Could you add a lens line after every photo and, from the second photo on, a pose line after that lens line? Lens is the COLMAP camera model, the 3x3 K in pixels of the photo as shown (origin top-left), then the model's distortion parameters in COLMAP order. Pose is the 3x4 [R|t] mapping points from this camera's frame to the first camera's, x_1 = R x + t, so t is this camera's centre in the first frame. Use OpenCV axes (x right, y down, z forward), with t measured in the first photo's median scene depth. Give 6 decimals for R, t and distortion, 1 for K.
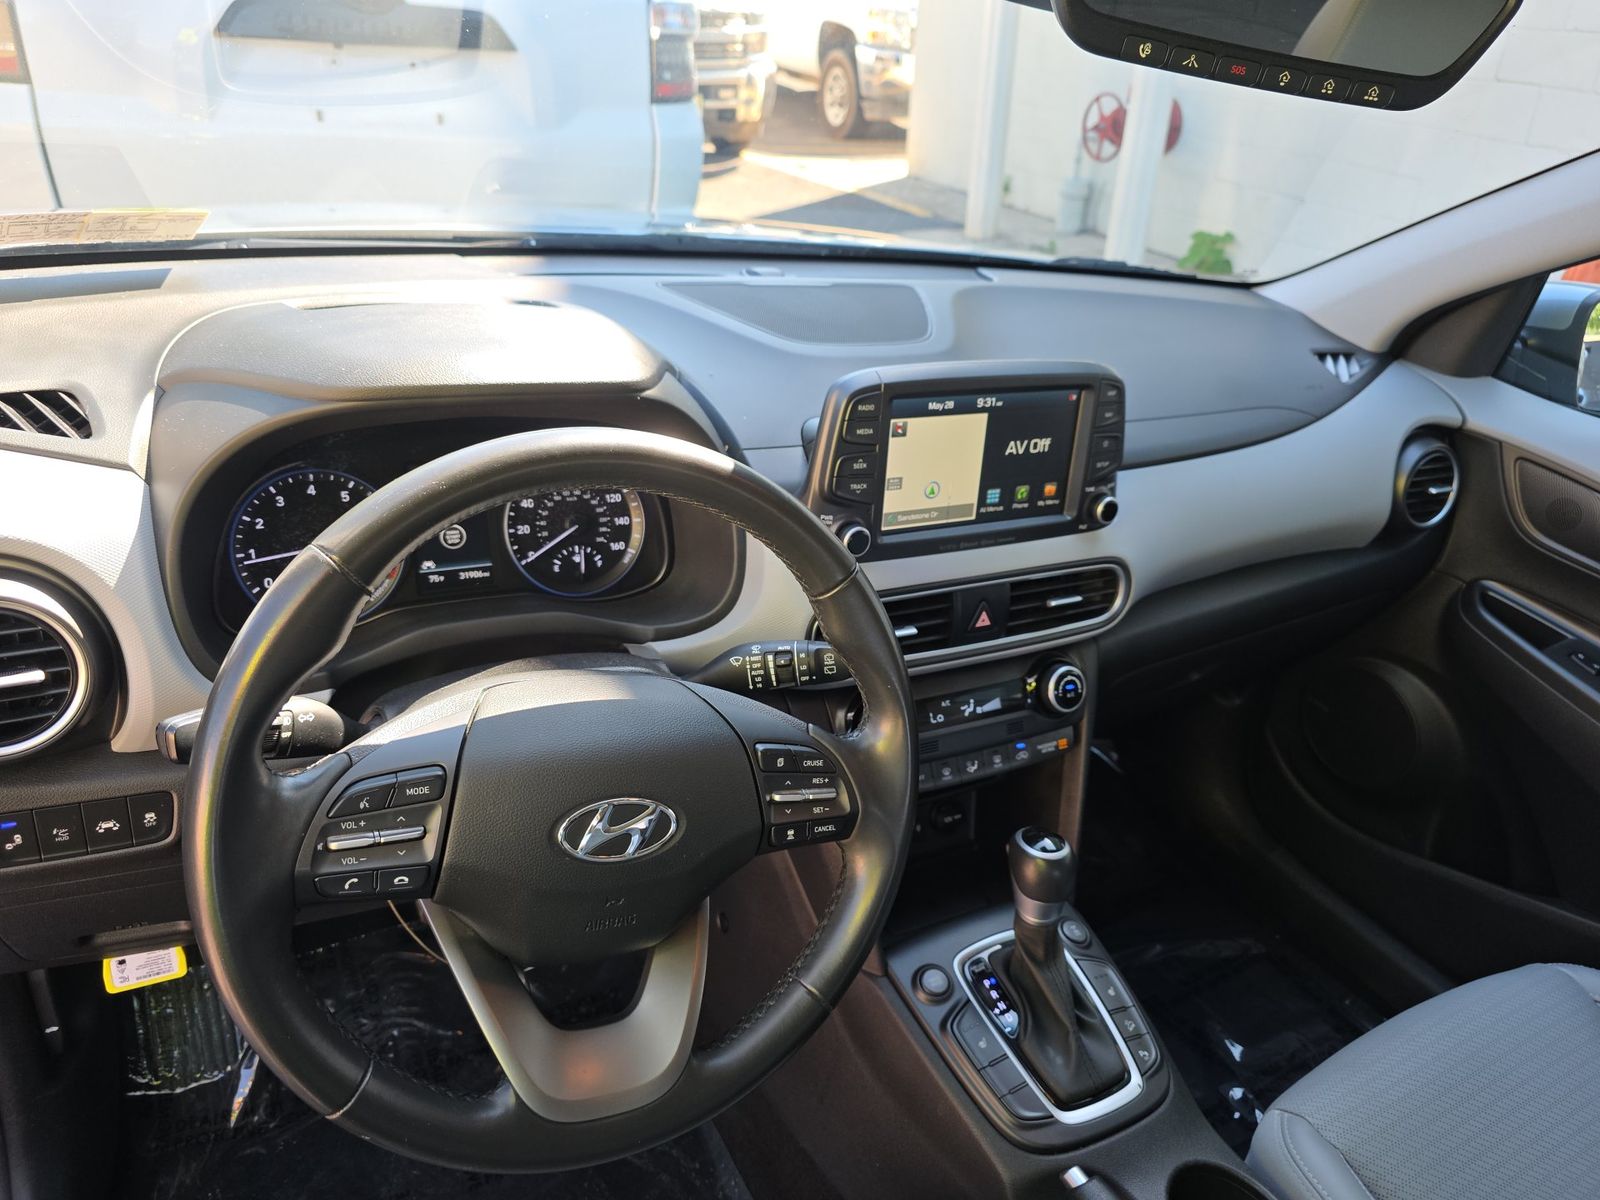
lens RADIAL K [[1110.4, 0, 819.7], [0, 1110.4, 602.7], [0, 0, 1]] dist [0.063416, -0.077782]
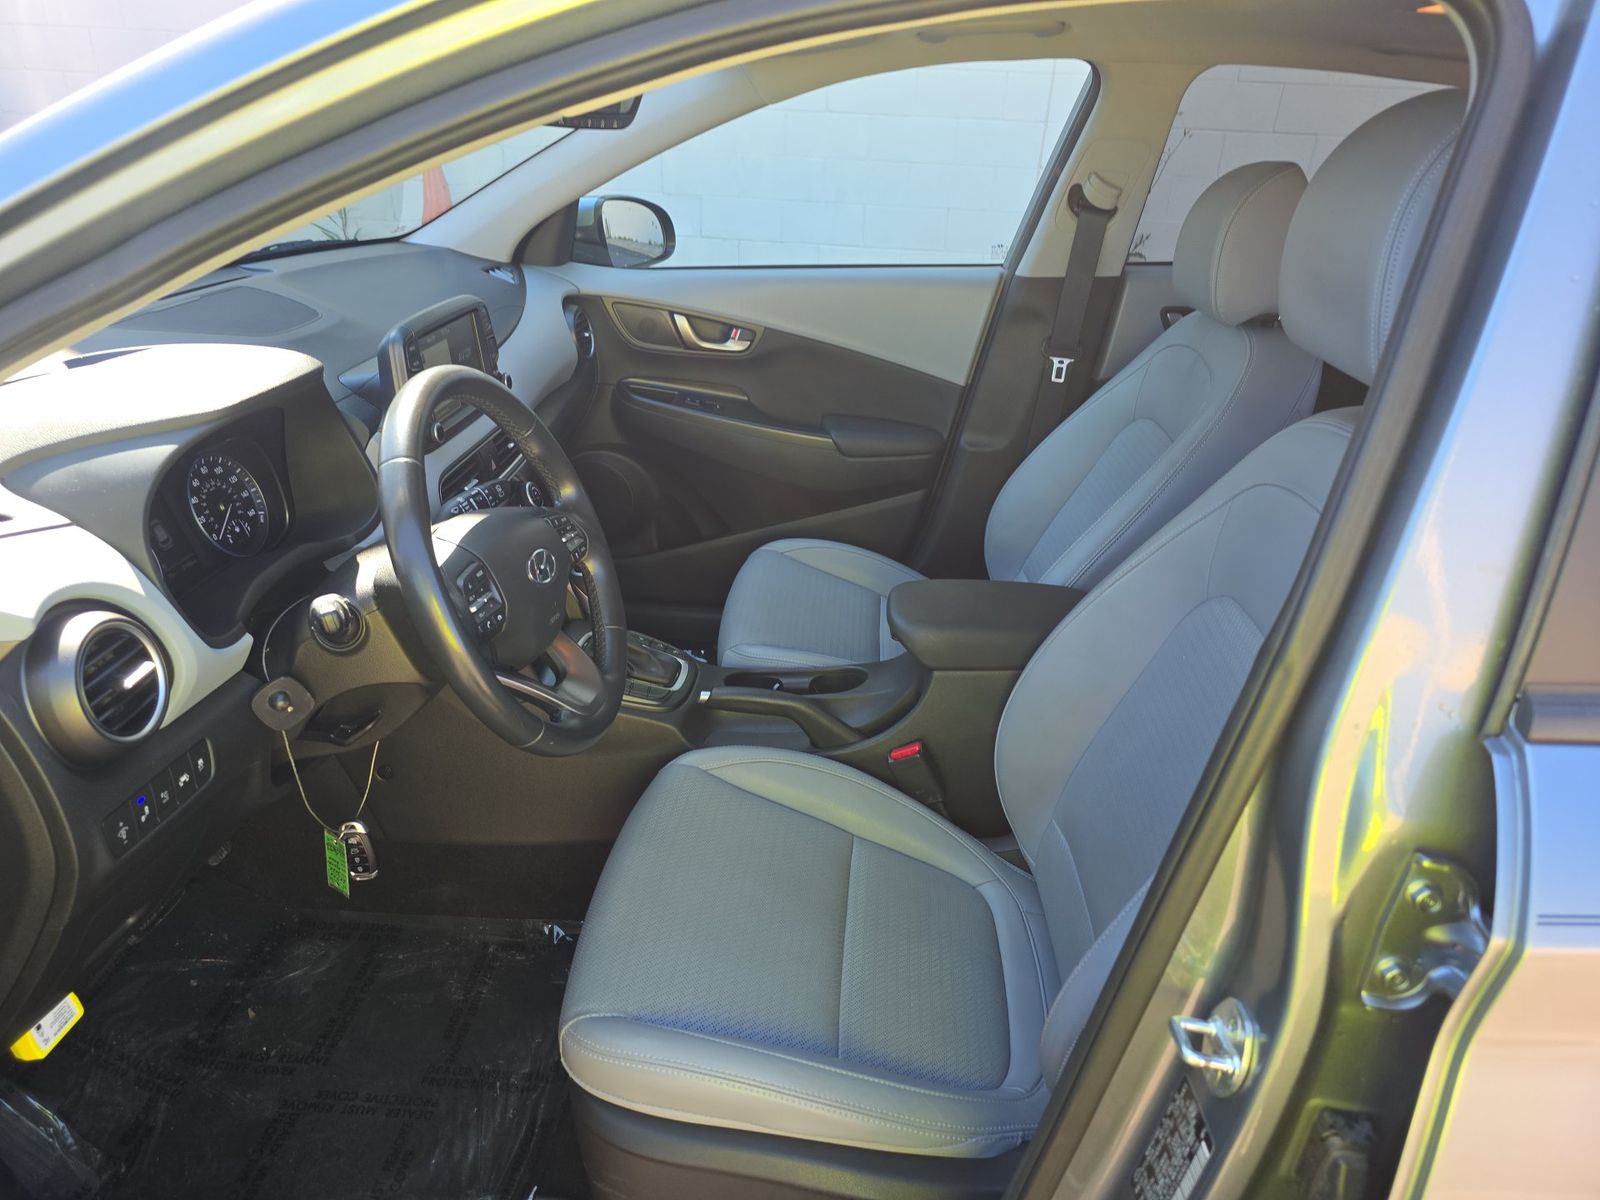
lens RADIAL K [[1110.4, 0, 819.7], [0, 1110.4, 602.7], [0, 0, 1]] dist [0.063416, -0.077782]
pose [[0.538252, -0.438703, 0.719600, -0.861758], [0.403052, 0.883859, 0.237365, -0.001338], [-0.740158, 0.162274, 0.652559, -0.368261]]
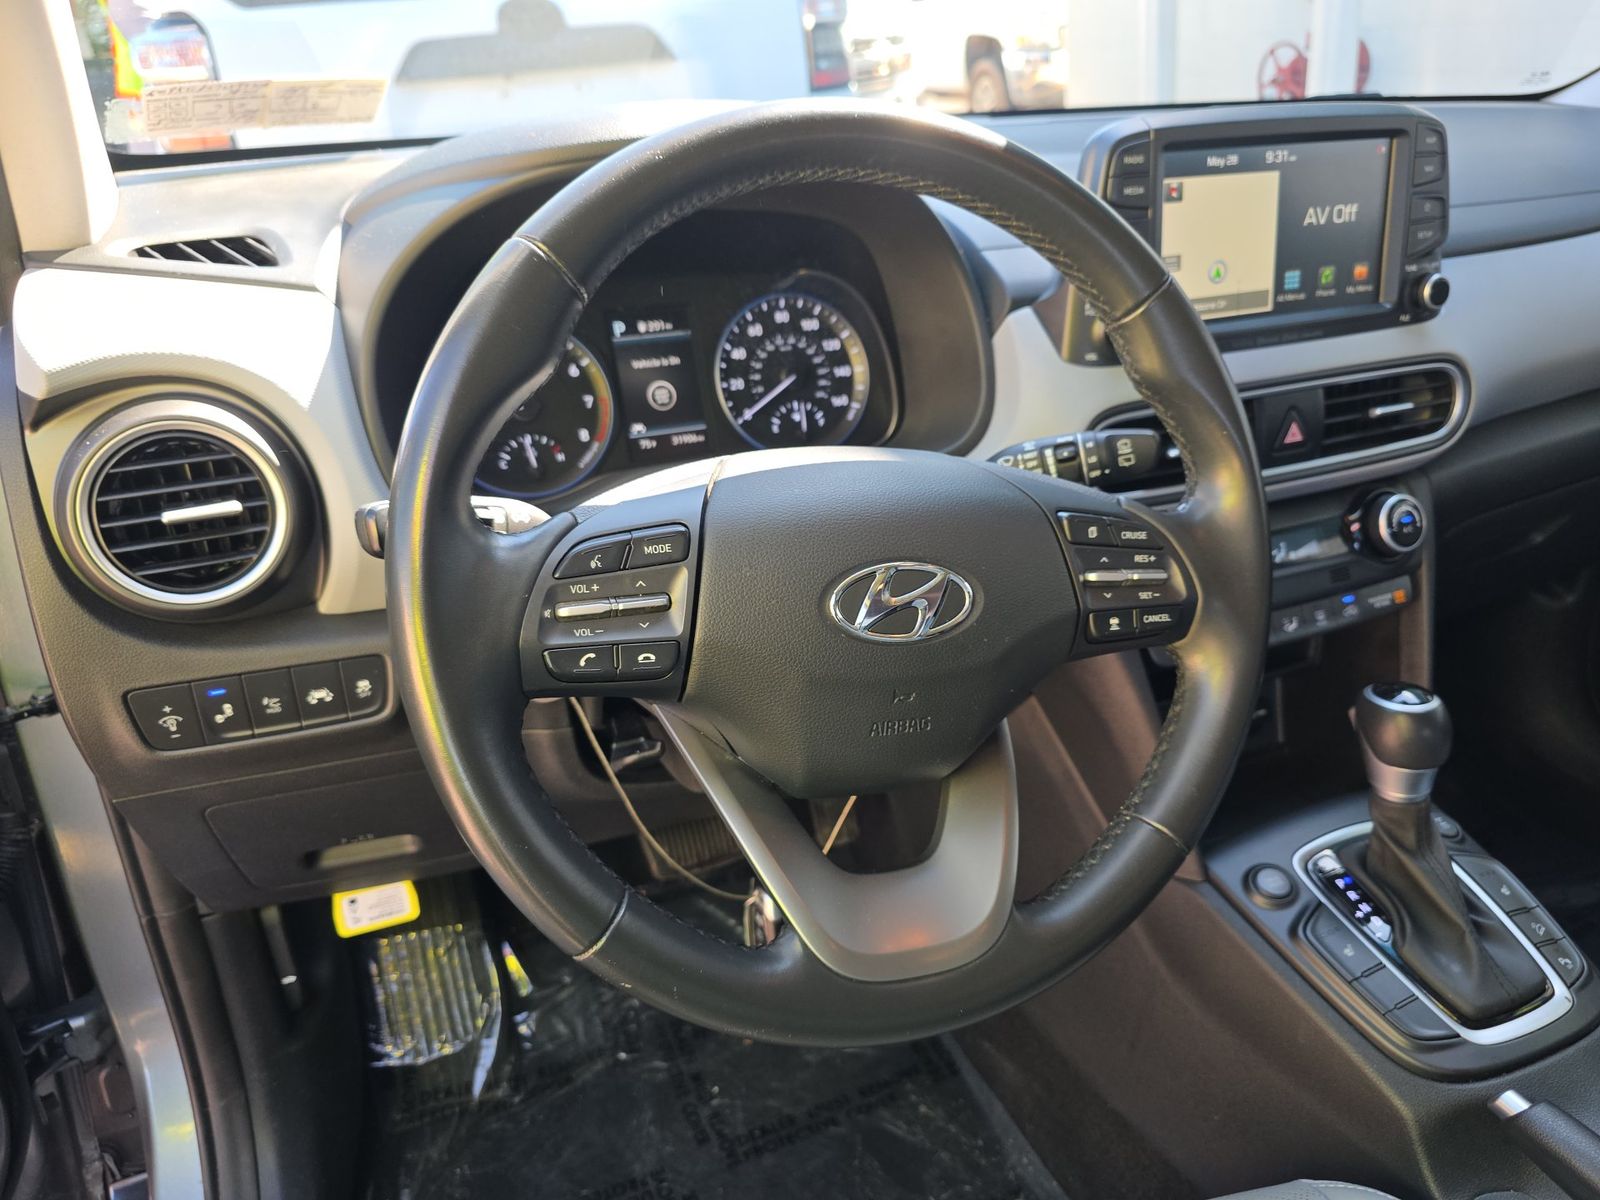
lens RADIAL K [[1110.4, 0, 819.7], [0, 1110.4, 602.7], [0, 0, 1]] dist [0.063416, -0.077782]
pose [[0.983334, -0.085552, -0.160425, -0.073783], [0.078879, 0.995751, -0.047527, 0.154728], [0.163809, 0.034081, 0.985903, 0.144782]]
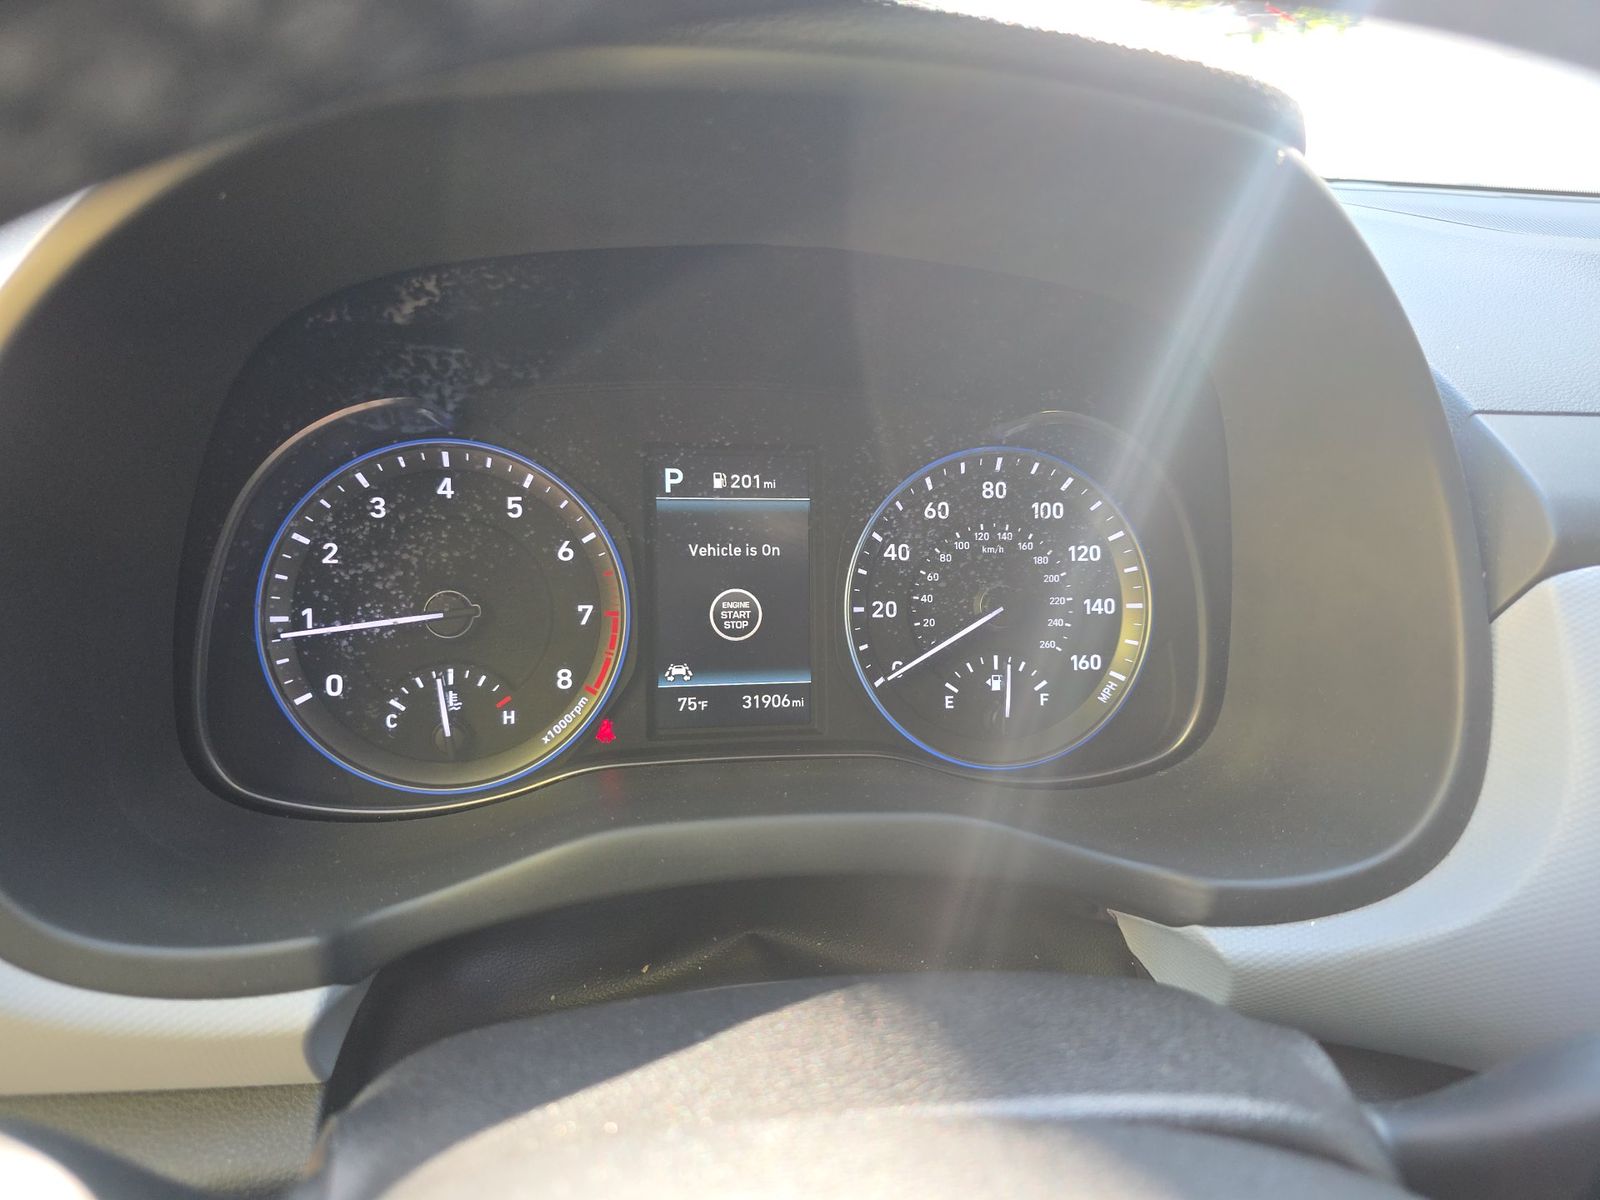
lens RADIAL K [[1076.1, 0, 800.0], [0, 1076.1, 600.0], [0, 0, 1]] dist [0.055723, -0.068904]
pose [[0.941849, 0.043759, -0.333176, -0.153613], [-0.089797, 0.988204, -0.124054, -0.012507], [0.323817, 0.146758, 0.934668, 0.584343]]
